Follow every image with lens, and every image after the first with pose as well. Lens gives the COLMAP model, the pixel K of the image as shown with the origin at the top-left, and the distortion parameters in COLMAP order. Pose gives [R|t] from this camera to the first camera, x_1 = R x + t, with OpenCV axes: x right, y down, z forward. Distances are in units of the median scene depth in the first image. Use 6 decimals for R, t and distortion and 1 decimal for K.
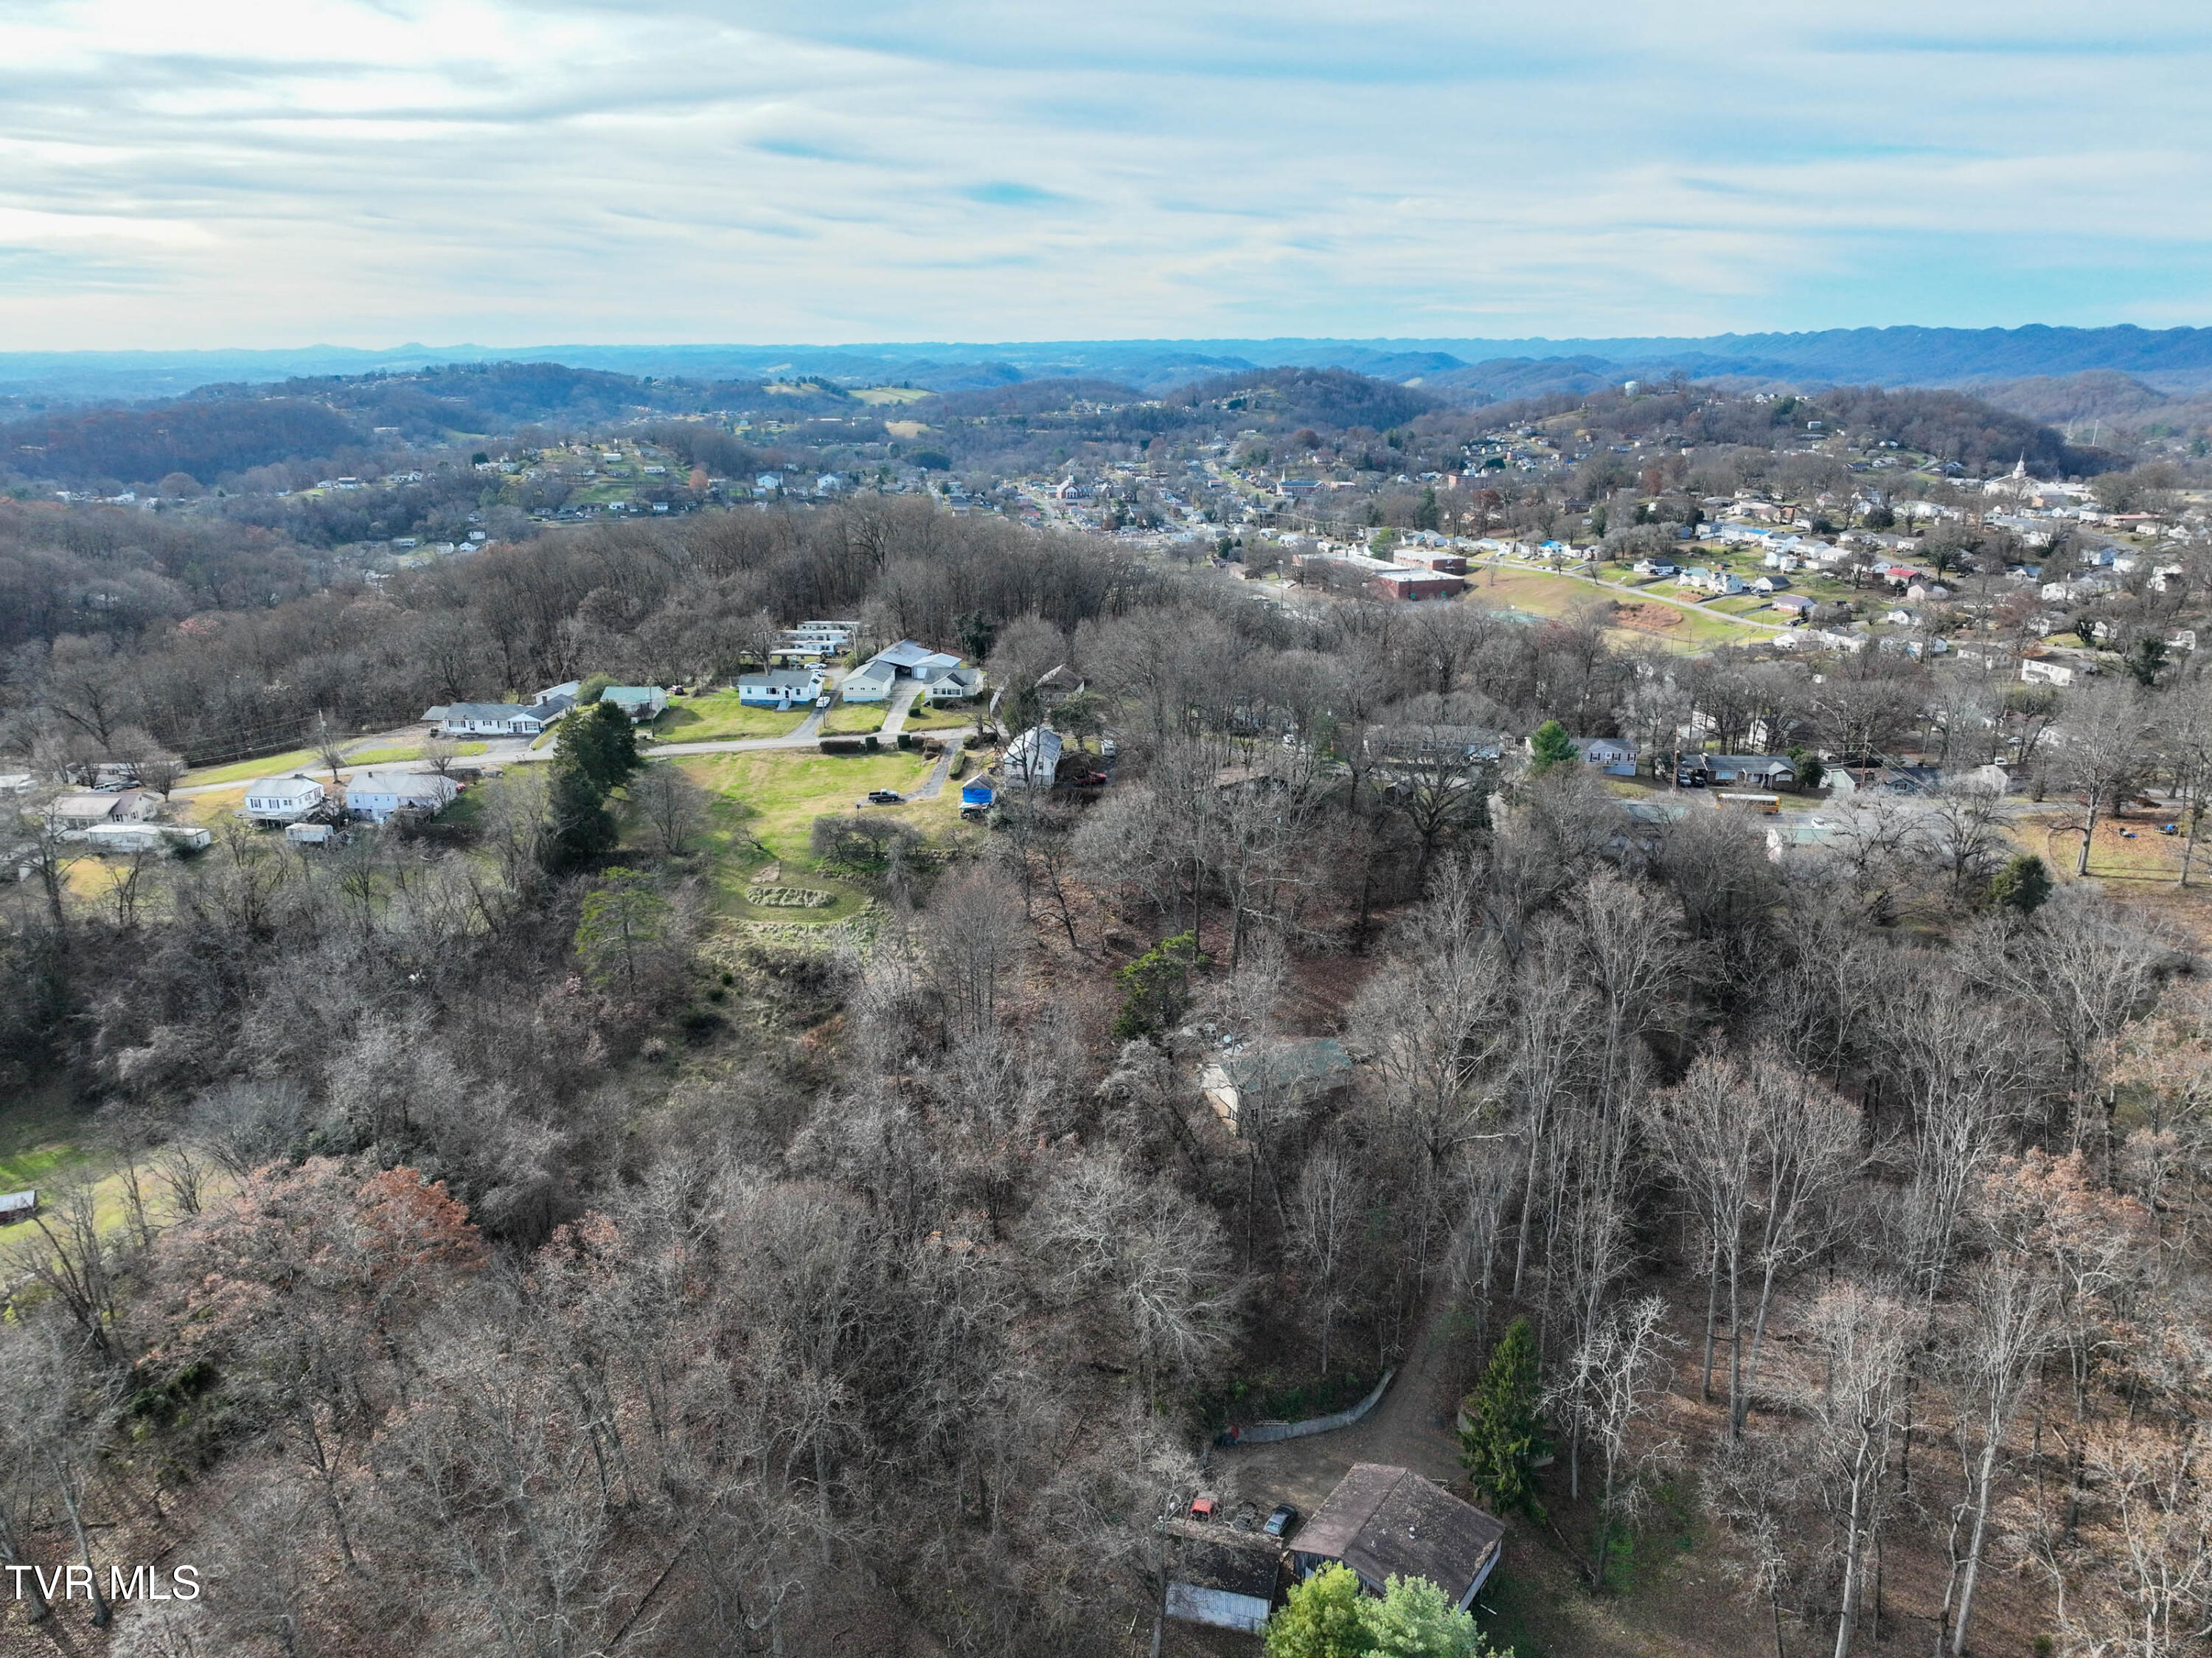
lens RADIAL K [[1552.3, 0, 1124.2], [0, 1552.3, 862.1], [0, 0, 1]] dist [-0.003030, 0.021023]
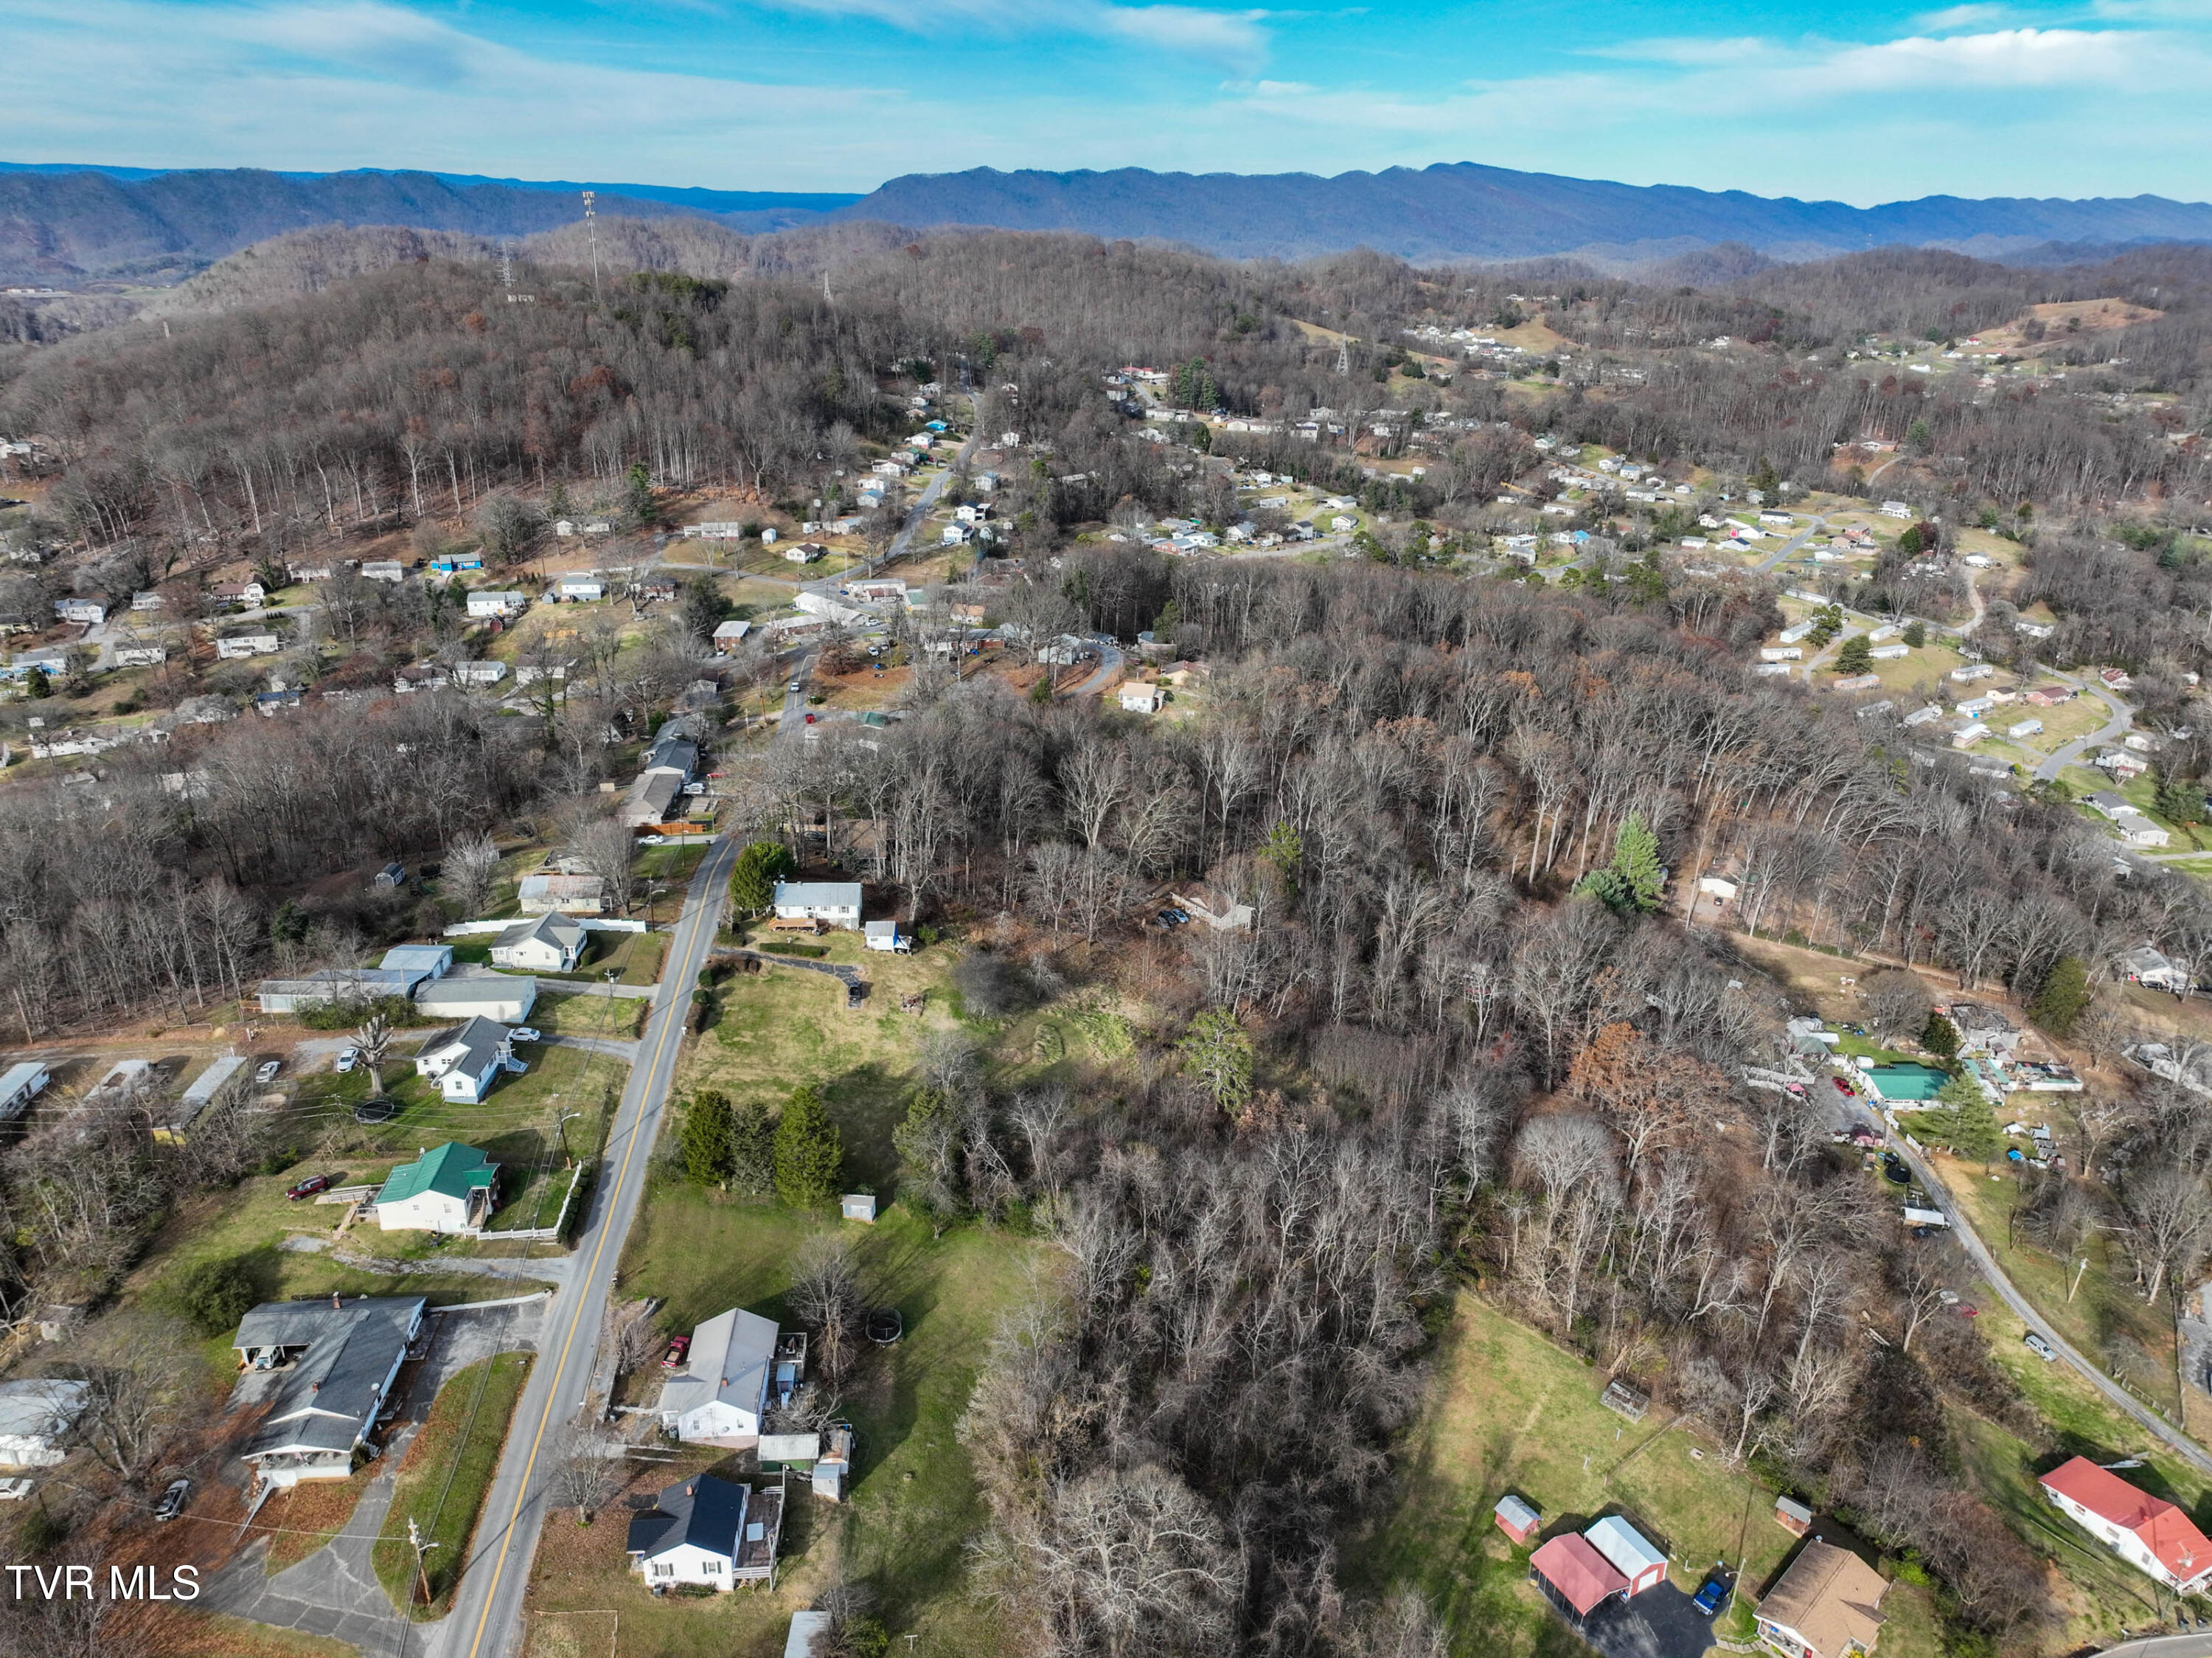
lens RADIAL K [[1552.3, 0, 1116.5], [0, 1552.3, 809.6], [0, 0, 1]] dist [-0.003030, 0.021023]
pose [[-0.144474, -0.359147, 0.922031, -0.159112], [0.291495, 0.875010, 0.386507, -0.072495], [-0.945599, 0.324608, -0.021727, 0.123397]]
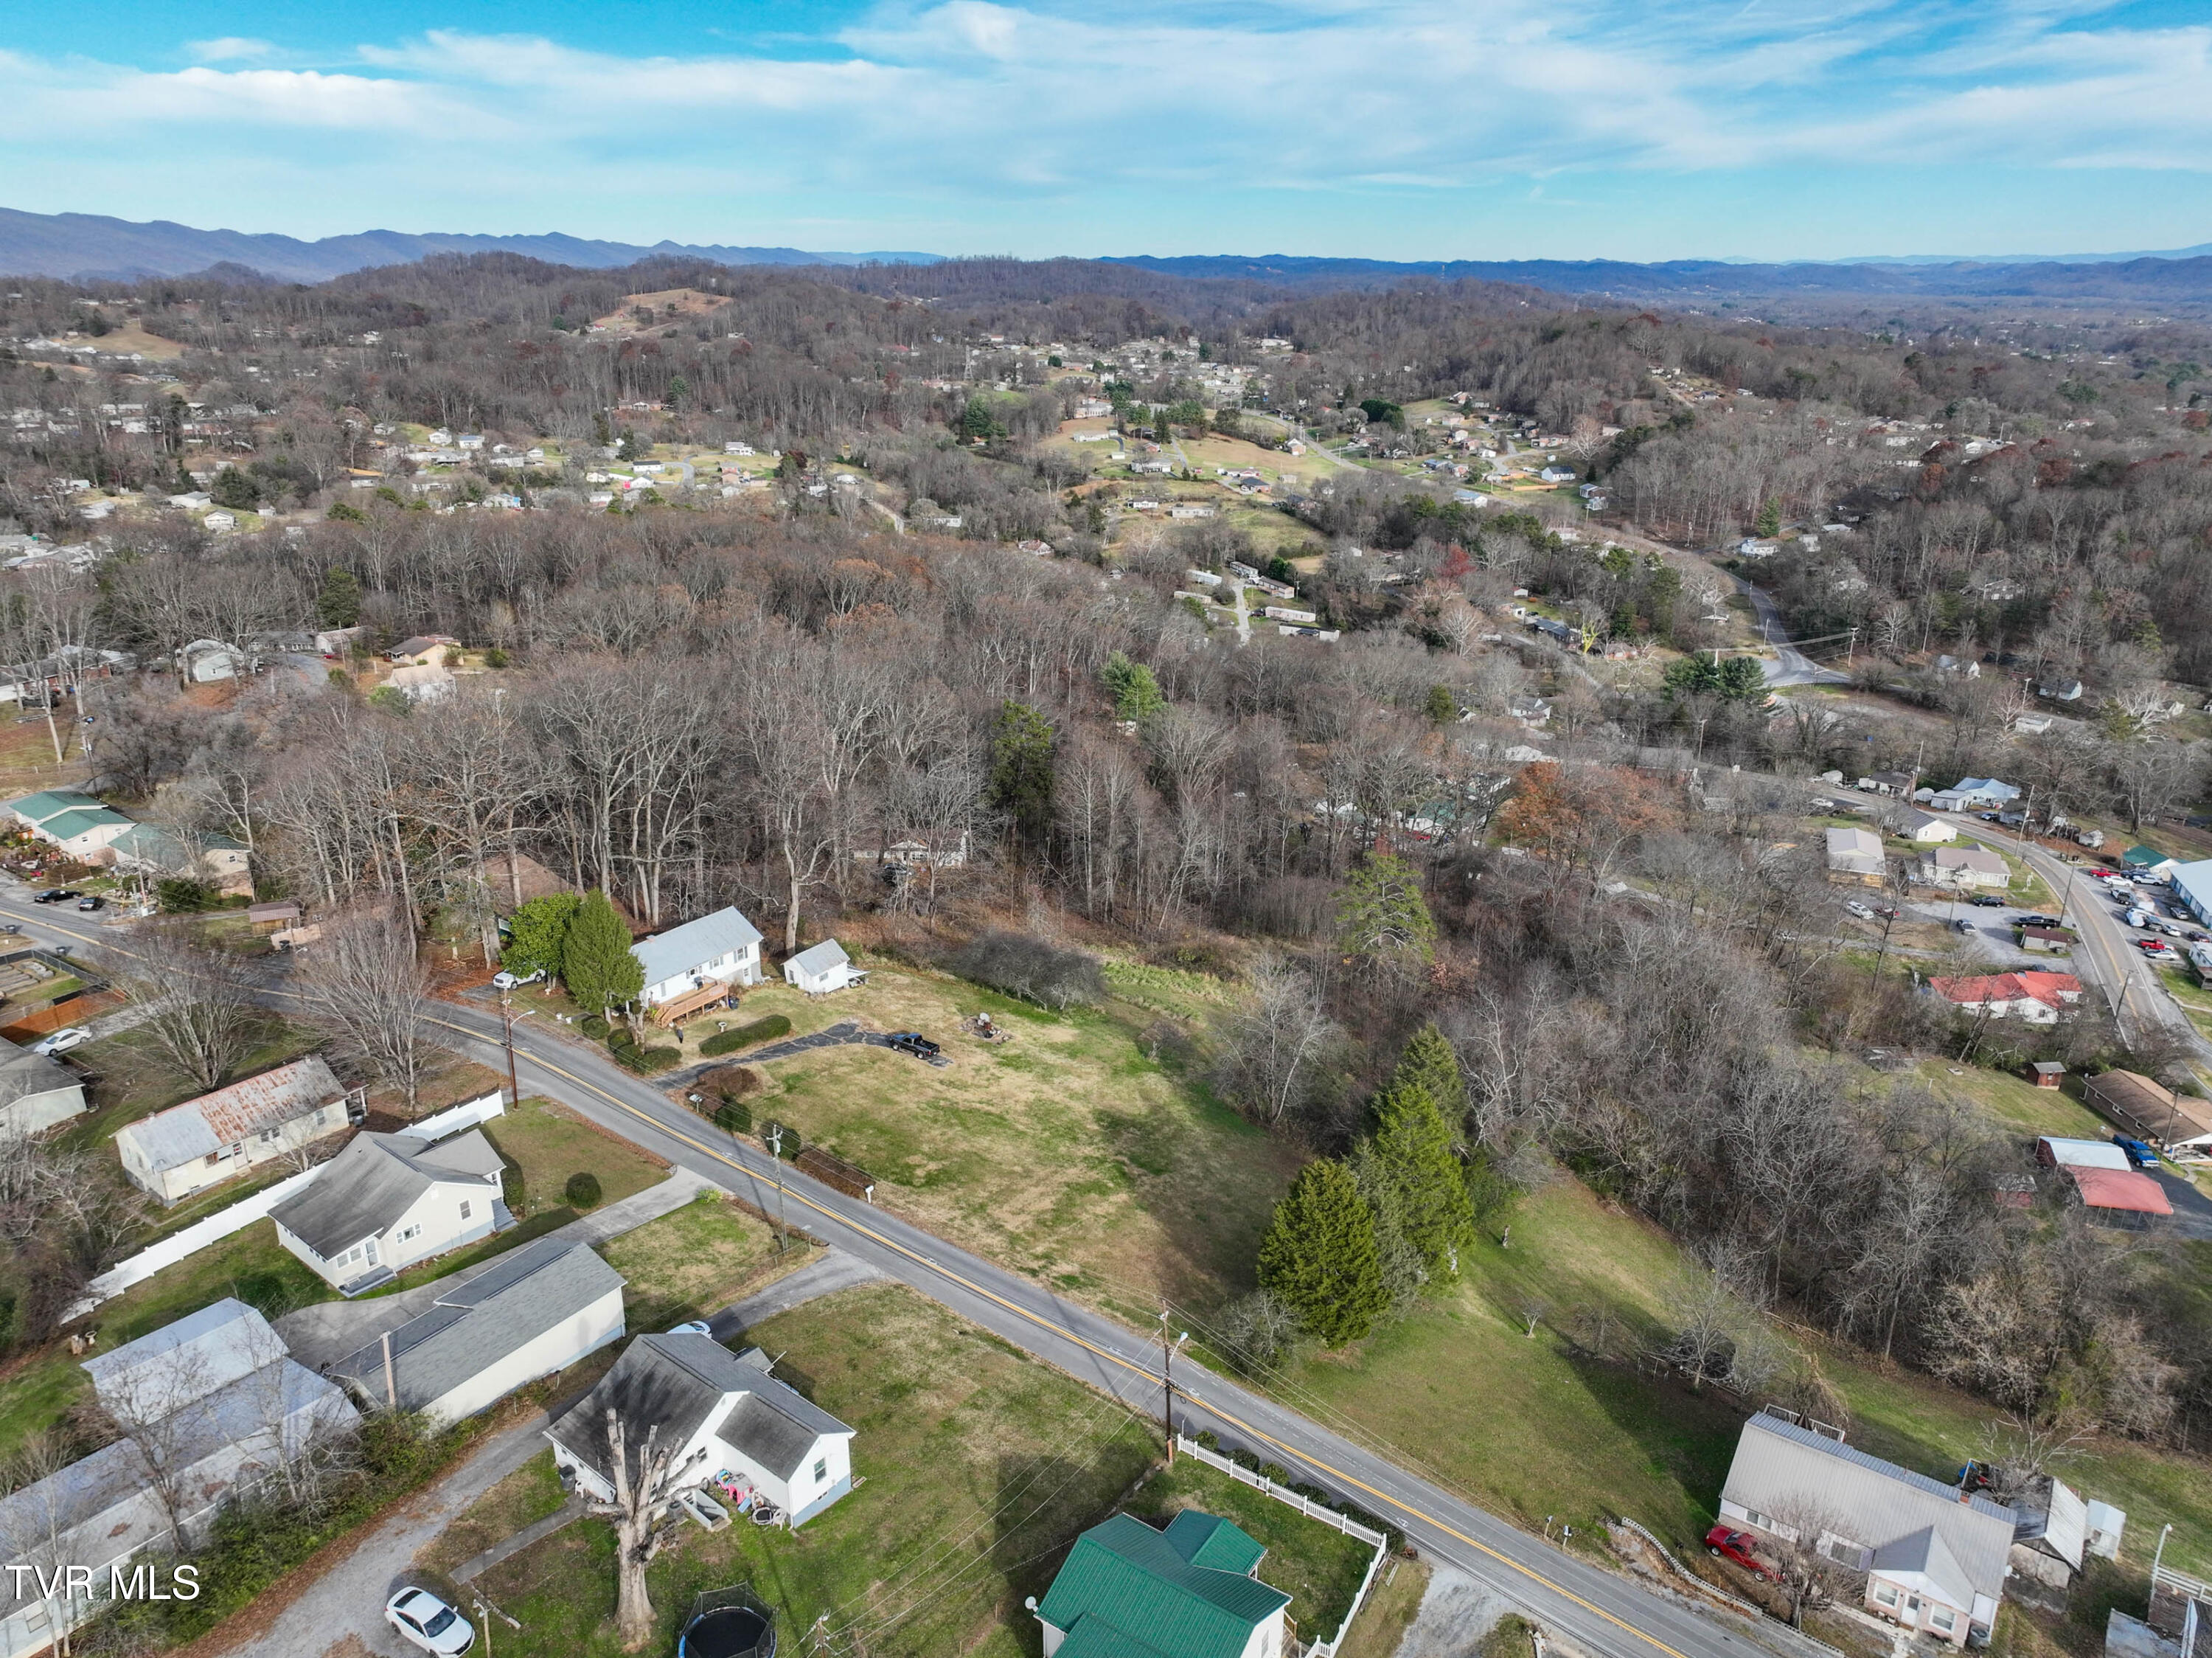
lens RADIAL K [[1552.3, 0, 1111.1], [0, 1552.3, 815.3], [0, 0, 1]] dist [-0.003030, 0.021023]
pose [[-0.855805, -0.175887, 0.486479, -0.073122], [0.157074, 0.807666, 0.568334, -0.065076], [-0.492876, 0.562796, -0.663577, 0.195232]]
